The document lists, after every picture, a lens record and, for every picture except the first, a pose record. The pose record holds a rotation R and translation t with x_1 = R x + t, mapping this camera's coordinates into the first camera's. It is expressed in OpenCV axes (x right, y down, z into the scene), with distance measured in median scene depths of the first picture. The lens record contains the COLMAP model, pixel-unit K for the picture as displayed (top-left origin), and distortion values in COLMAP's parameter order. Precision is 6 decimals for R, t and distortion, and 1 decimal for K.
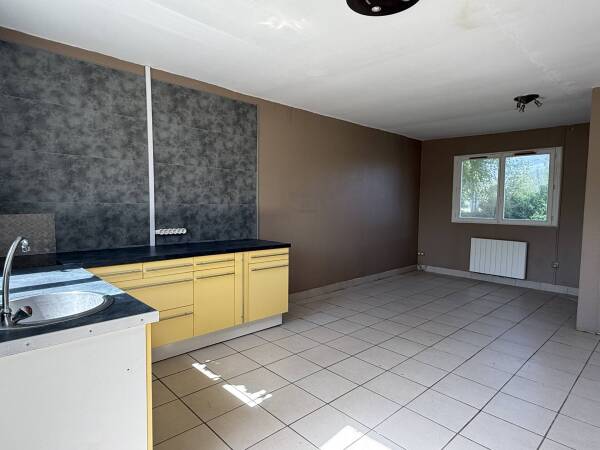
lens RADIAL K [[352.7, 0, 302.2], [0, 352.7, 224.7], [0, 0, 1]] dist [0.002258, -0.002357]
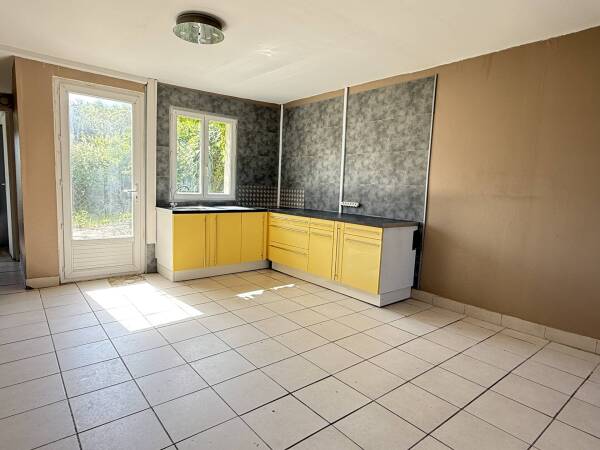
lens RADIAL K [[352.7, 0, 301.9], [0, 352.7, 225.3], [0, 0, 1]] dist [0.002258, -0.002357]
pose [[-0.068461, 0.102852, -0.992338, 0.928879], [-0.092626, 0.989720, 0.108971, -0.028881], [0.993345, 0.099376, -0.058230, 0.843369]]
